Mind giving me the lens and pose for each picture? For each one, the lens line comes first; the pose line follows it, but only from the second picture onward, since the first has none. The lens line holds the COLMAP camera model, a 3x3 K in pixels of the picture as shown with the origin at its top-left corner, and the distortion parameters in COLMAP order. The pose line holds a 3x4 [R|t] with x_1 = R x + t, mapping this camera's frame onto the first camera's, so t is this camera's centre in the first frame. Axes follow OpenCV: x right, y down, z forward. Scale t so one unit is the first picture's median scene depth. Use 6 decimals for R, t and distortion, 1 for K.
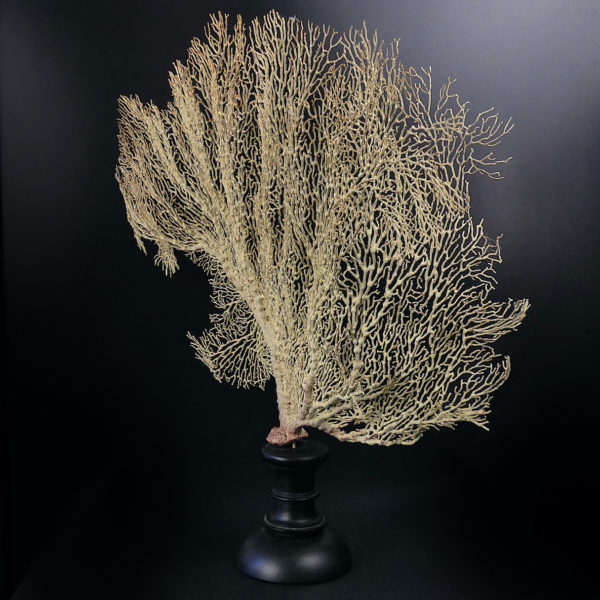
lens RADIAL K [[820.9, 0, 301.6], [0, 820.9, 300.6], [0, 0, 1]] dist [-0.064788, 0.000000]
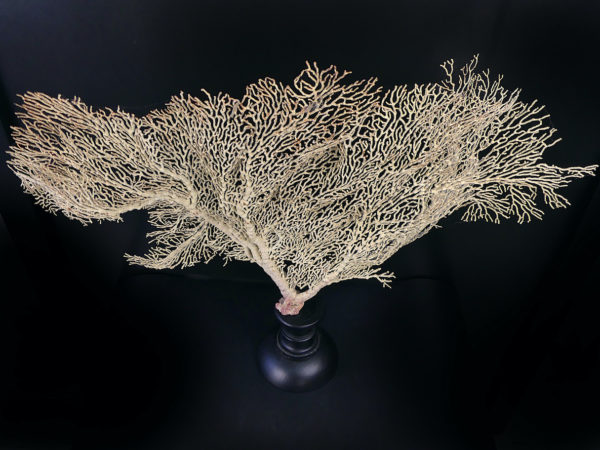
lens RADIAL K [[602.4, 0, 294.3], [0, 602.4, 225.2], [0, 0, 1]] dist [-0.052922, 0.000000]
pose [[0.615499, -0.544237, 0.570060, -0.567343], [0.055905, 0.751625, 0.657217, -0.637982], [-0.786153, -0.372647, 0.493050, 0.657201]]
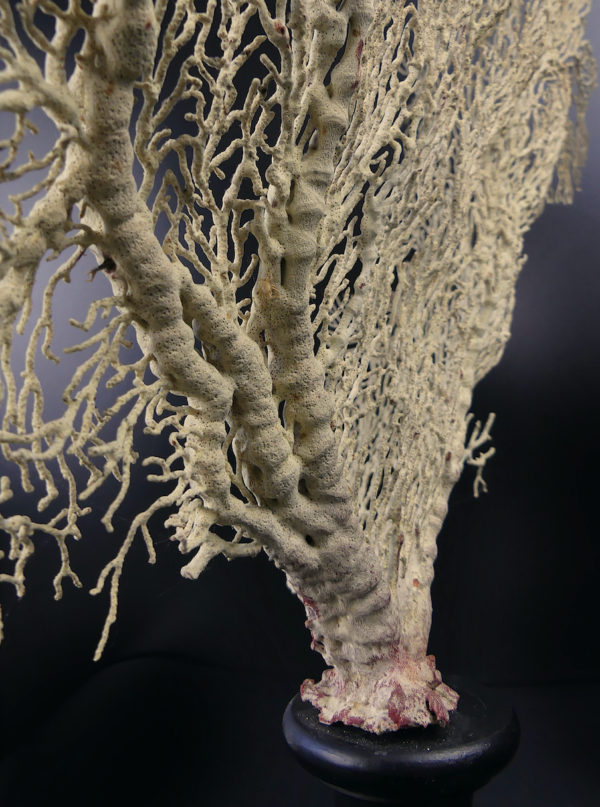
lens RADIAL K [[750.9, 0, 296.7], [0, 750.9, 396.2], [0, 0, 1]] dist [-0.023482, 0.000000]
pose [[-0.489239, 0.011913, 0.872068, -0.266767], [0.090427, 0.995210, 0.037136, 0.060956], [-0.867449, 0.097027, -0.487973, 1.319237]]
